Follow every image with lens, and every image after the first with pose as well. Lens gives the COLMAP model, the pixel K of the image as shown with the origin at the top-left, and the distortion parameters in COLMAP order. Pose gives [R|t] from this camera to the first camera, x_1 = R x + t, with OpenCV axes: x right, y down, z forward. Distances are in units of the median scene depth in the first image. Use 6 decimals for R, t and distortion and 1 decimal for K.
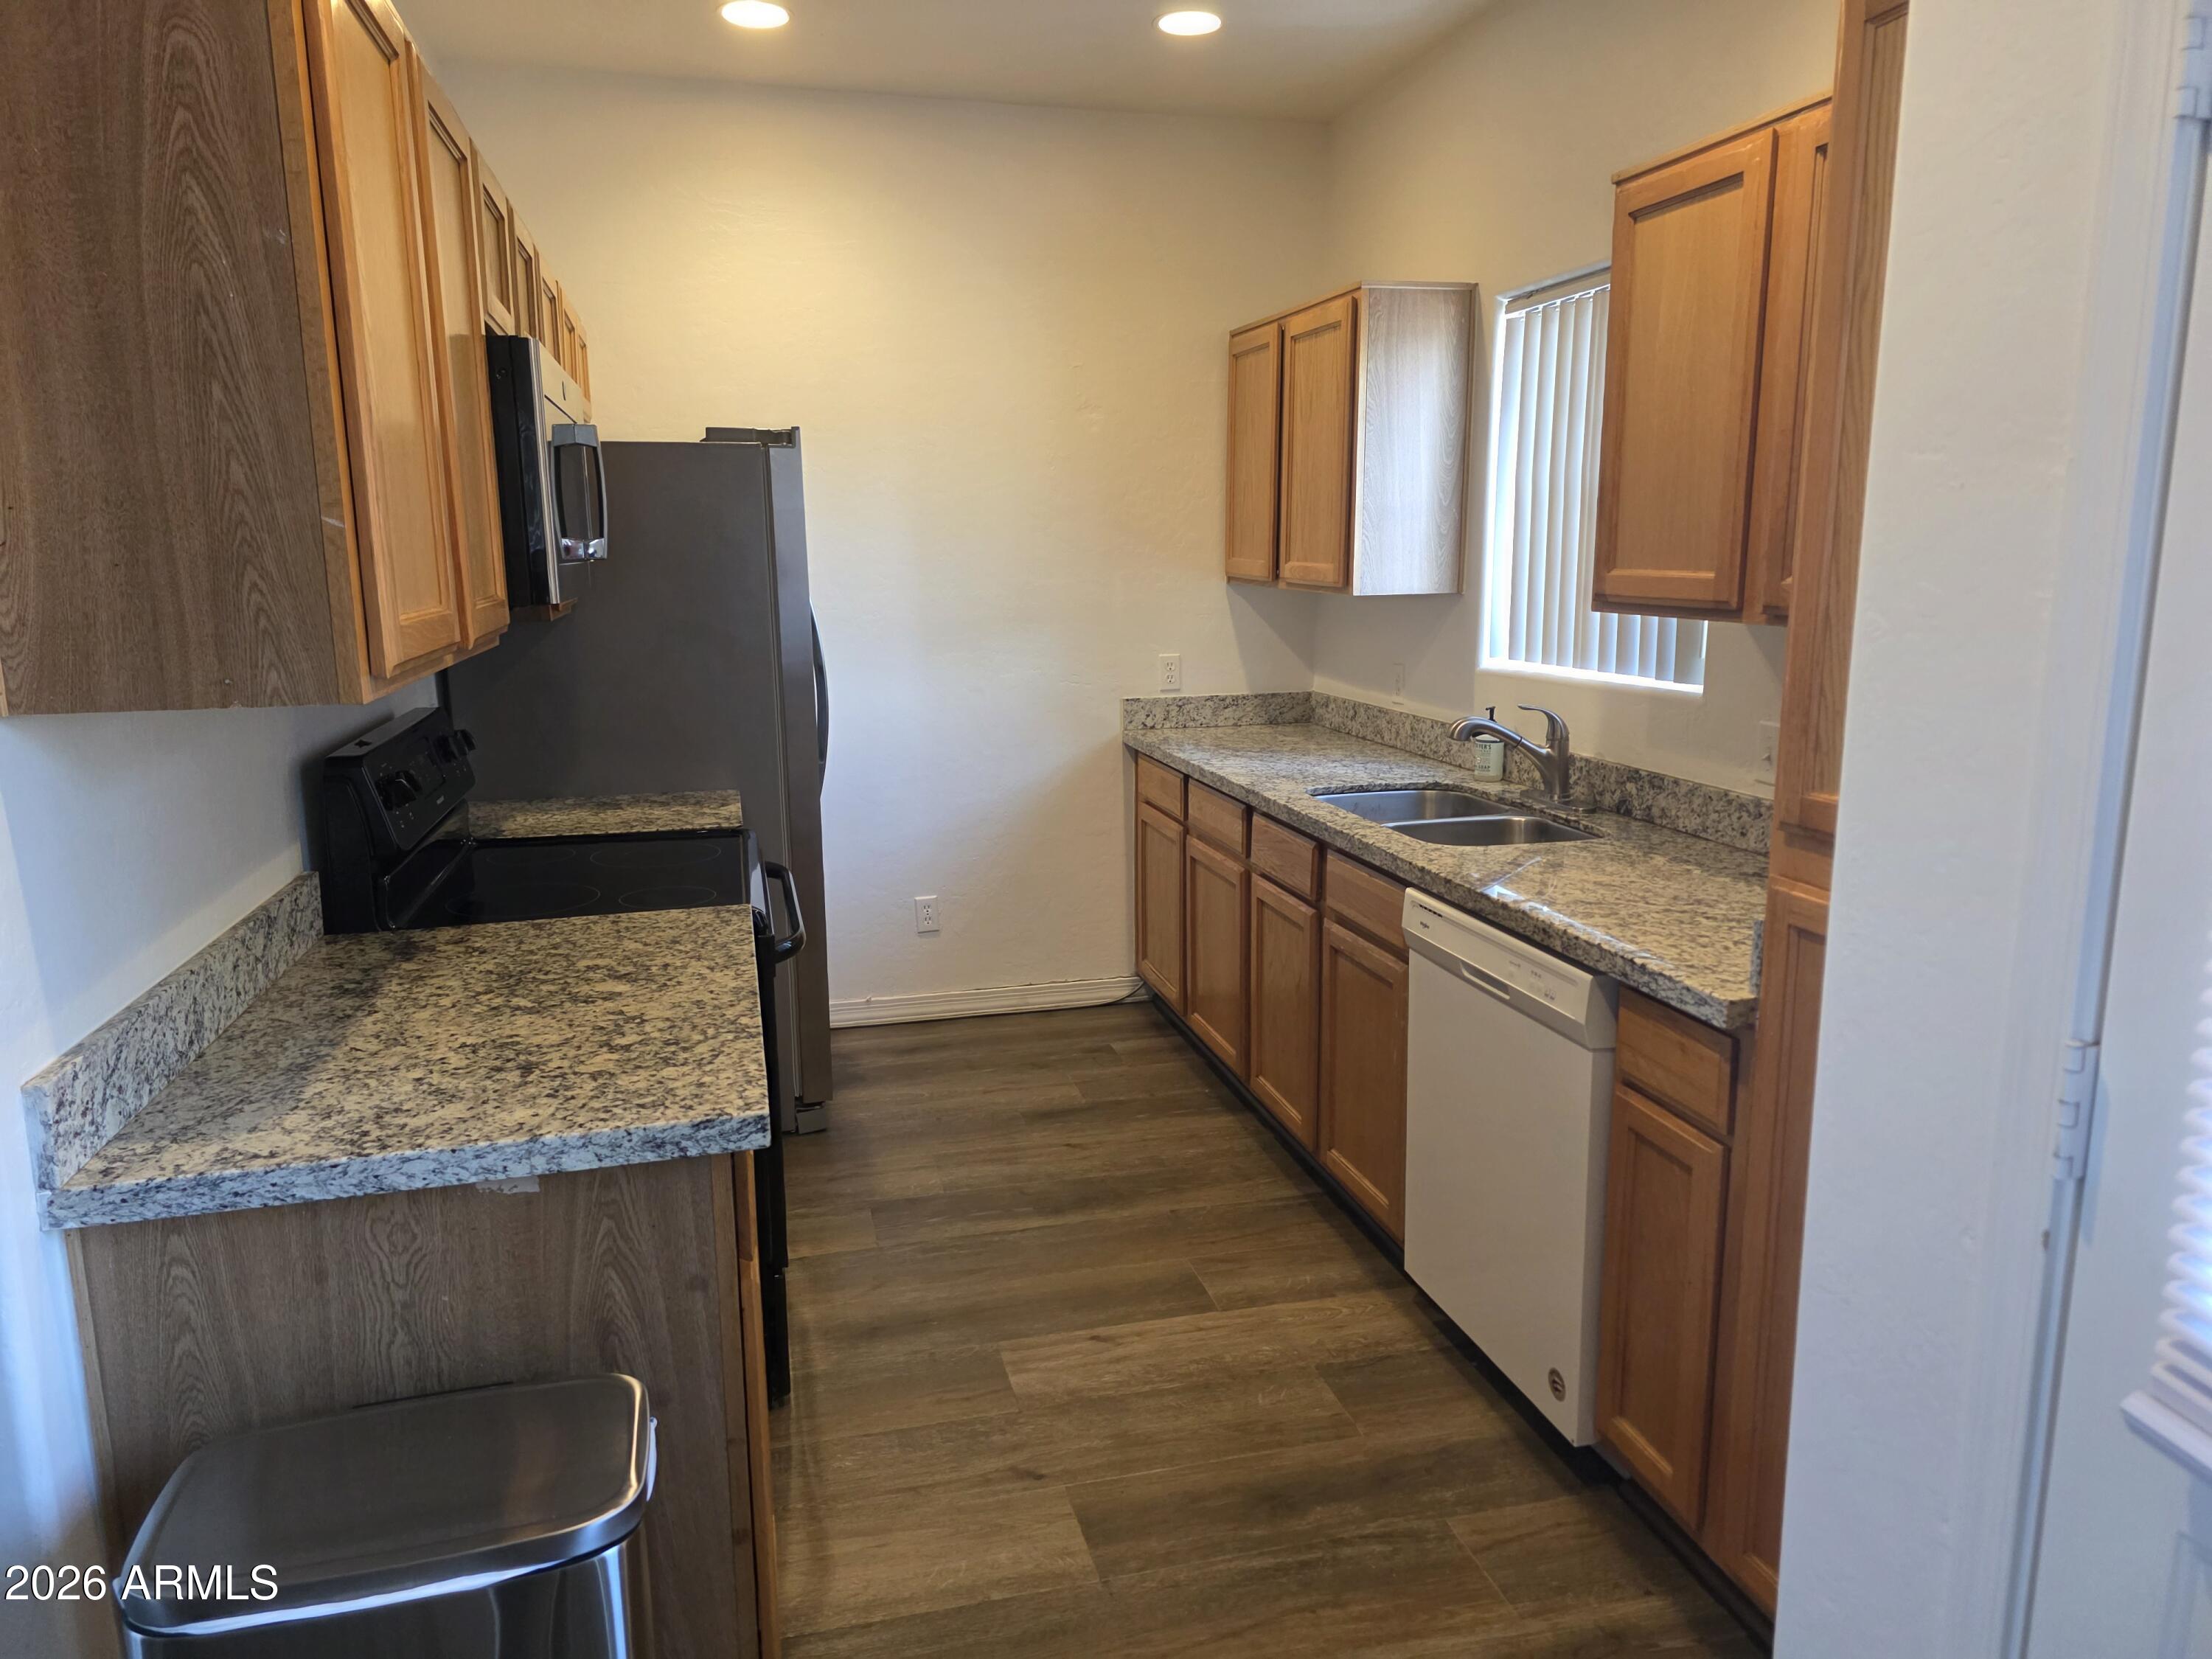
lens RADIAL K [[1487.0, 0, 1098.1], [0, 1487.0, 834.5], [0, 0, 1]] dist [0.048944, -0.003706]
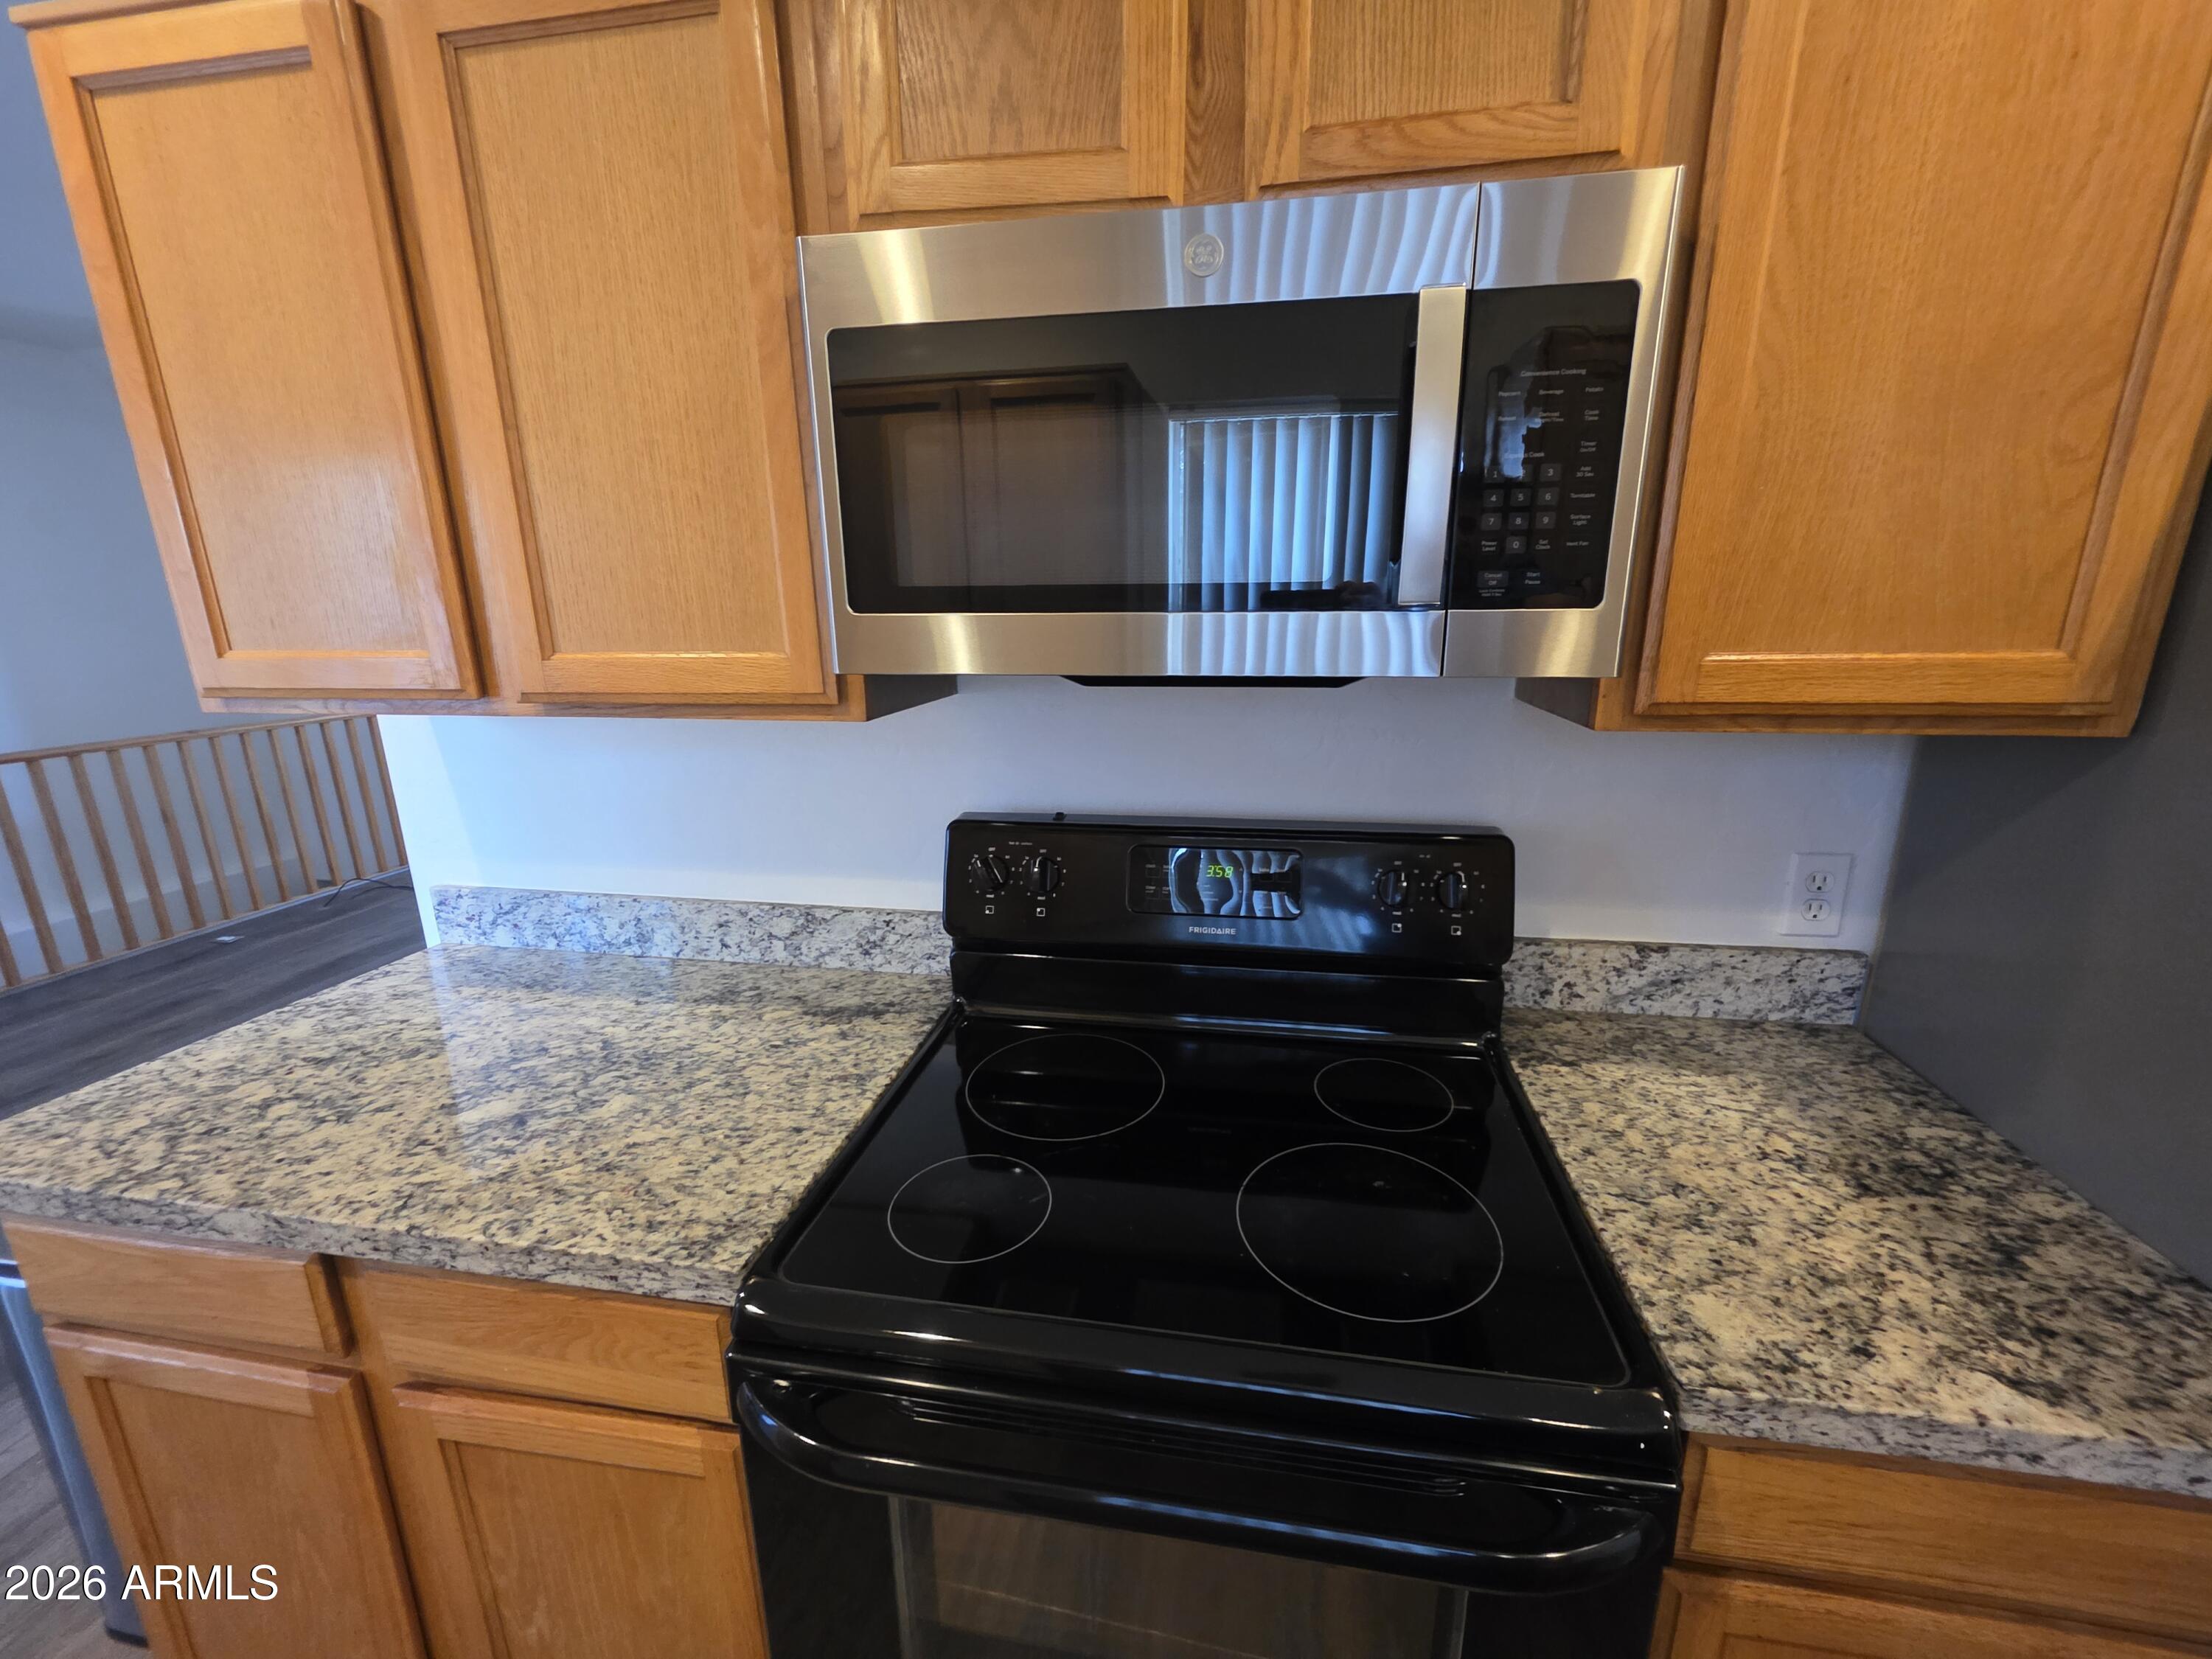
lens RADIAL K [[890.8, 0, 1127.9], [0, 890.8, 828.4], [0, 0, 1]] dist [0.000797, 0.000084]
pose [[-0.396990, 0.241165, -0.885573, -0.040678], [-0.163171, 0.930947, 0.326669, -0.197700], [0.903202, 0.274184, -0.330225, 1.042079]]
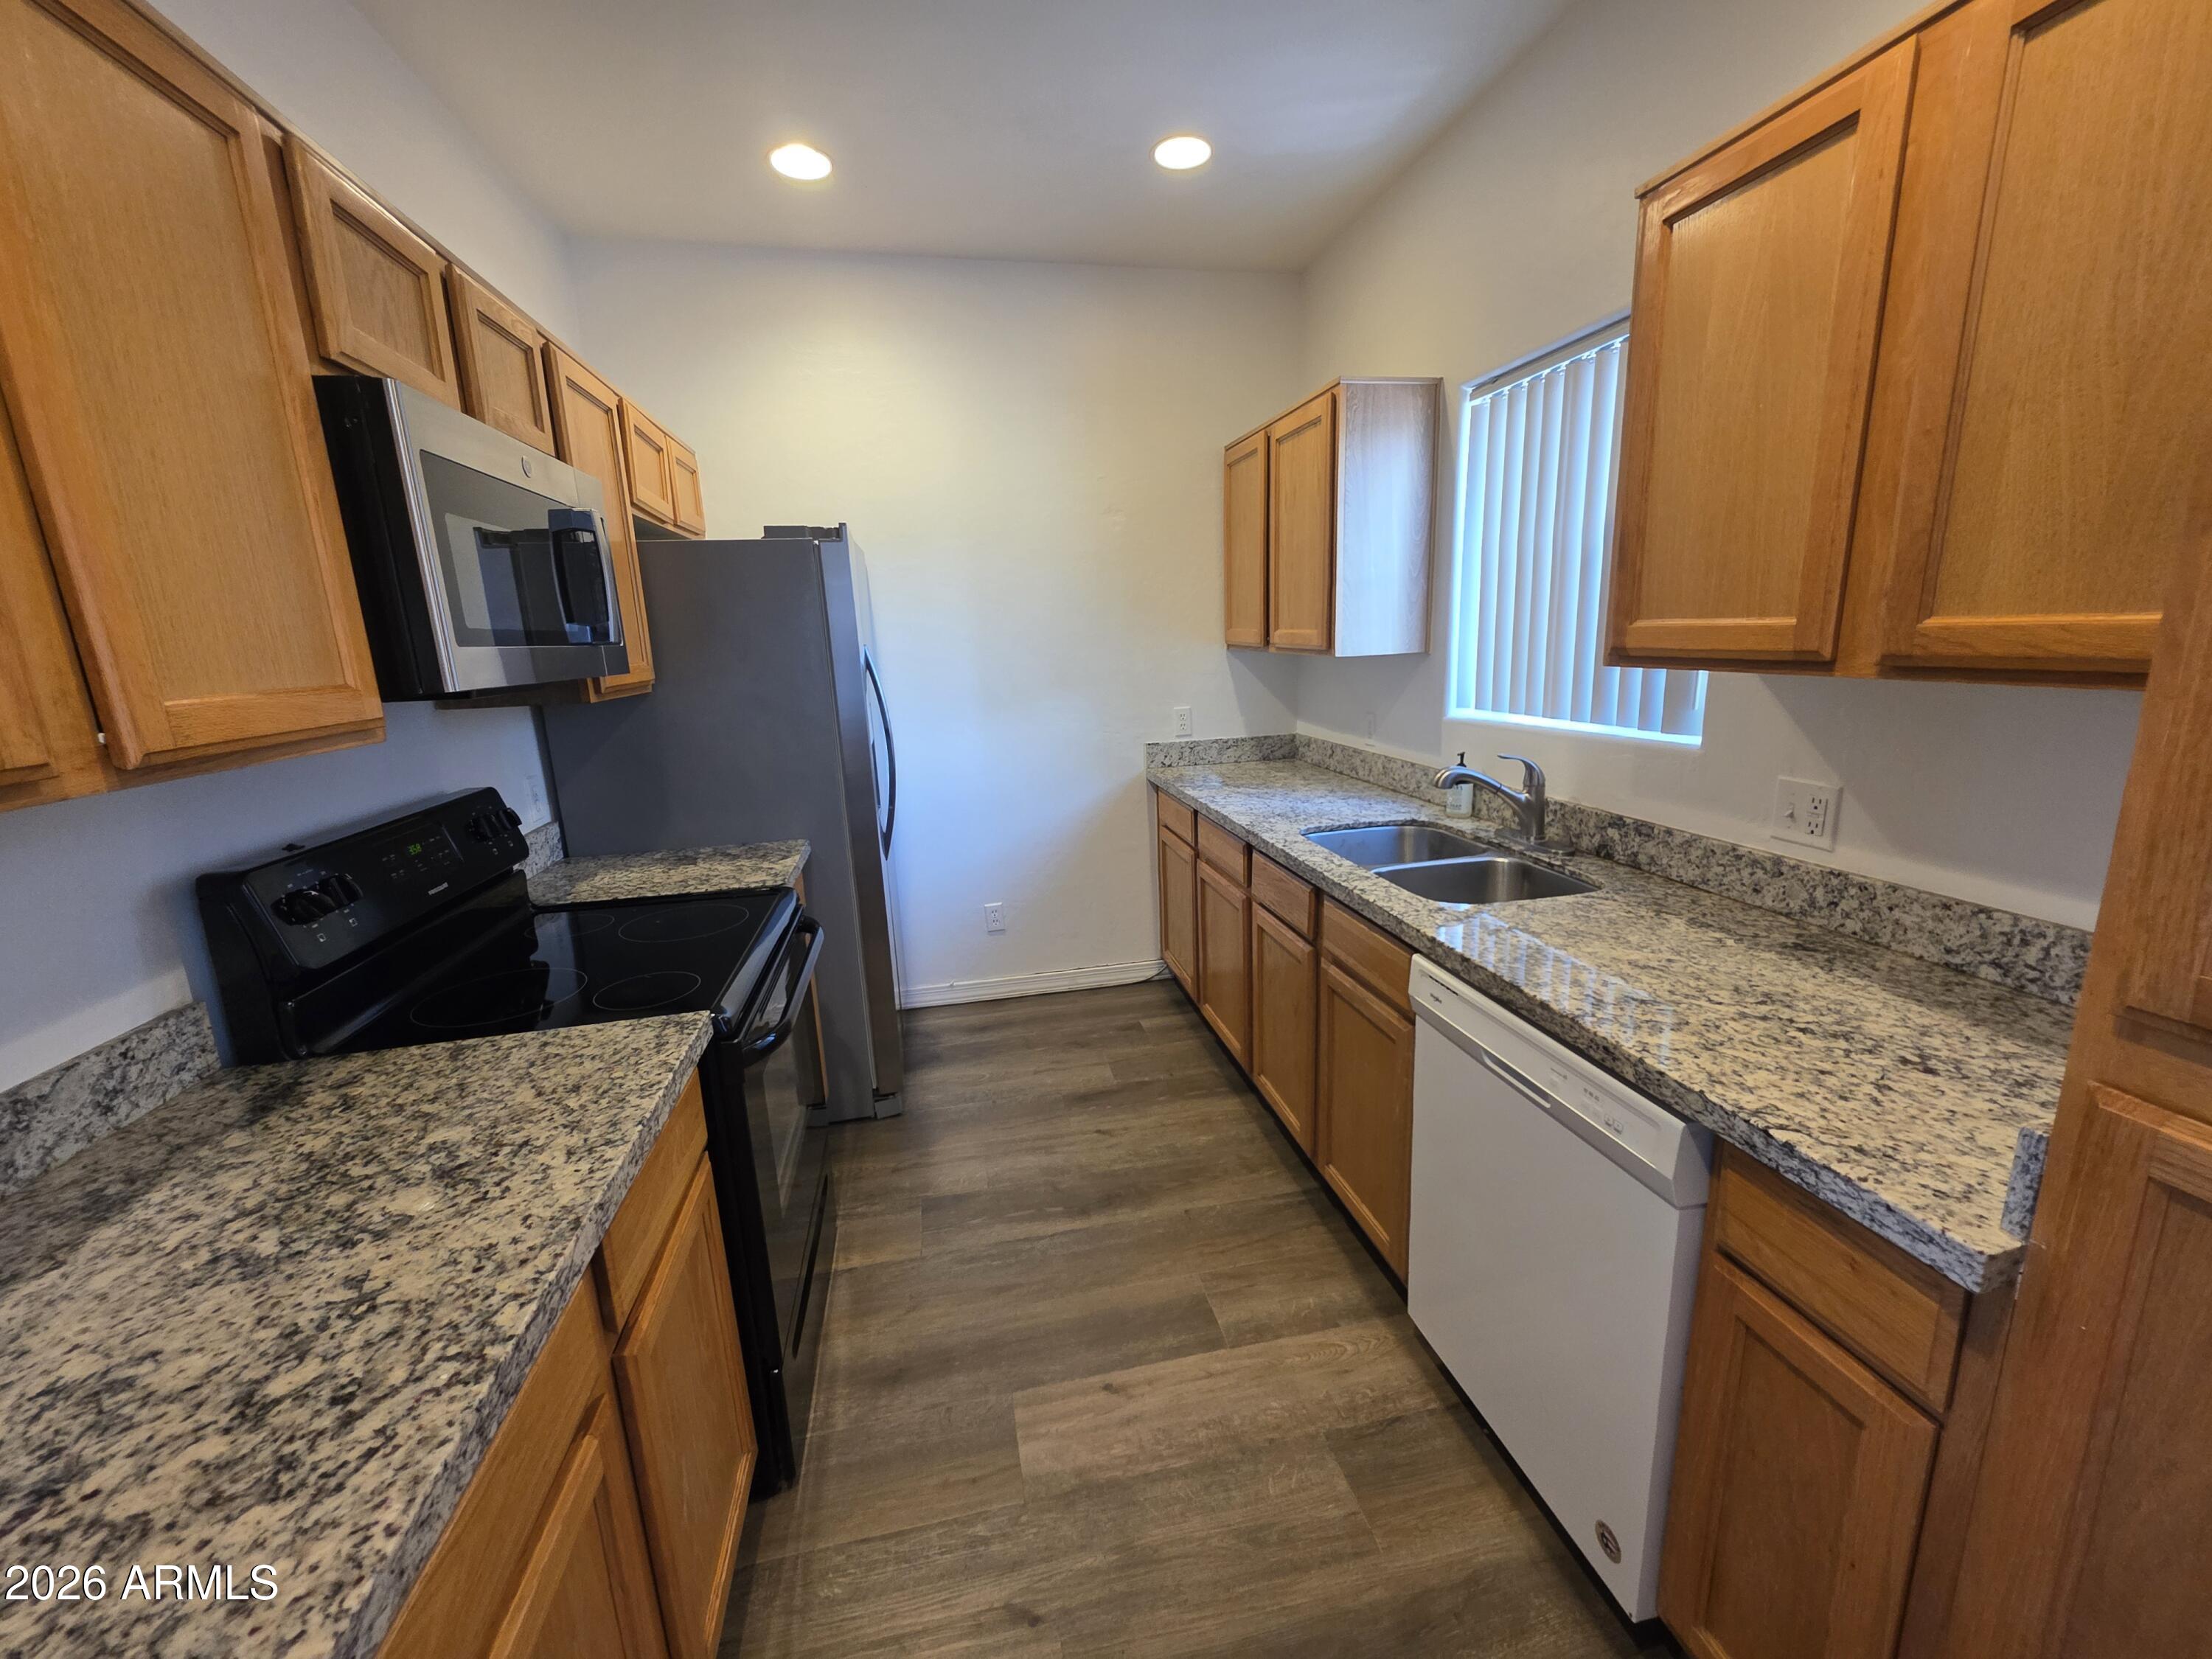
lens RADIAL K [[890.8, 0, 1113.5], [0, 890.8, 832.3], [0, 0, 1]] dist [0.000797, 0.000084]
pose [[0.998688, -0.019501, -0.047340, 0.039503], [0.020867, 0.999375, 0.028542, -0.065062], [0.046753, -0.029493, 0.998471, 0.407430]]
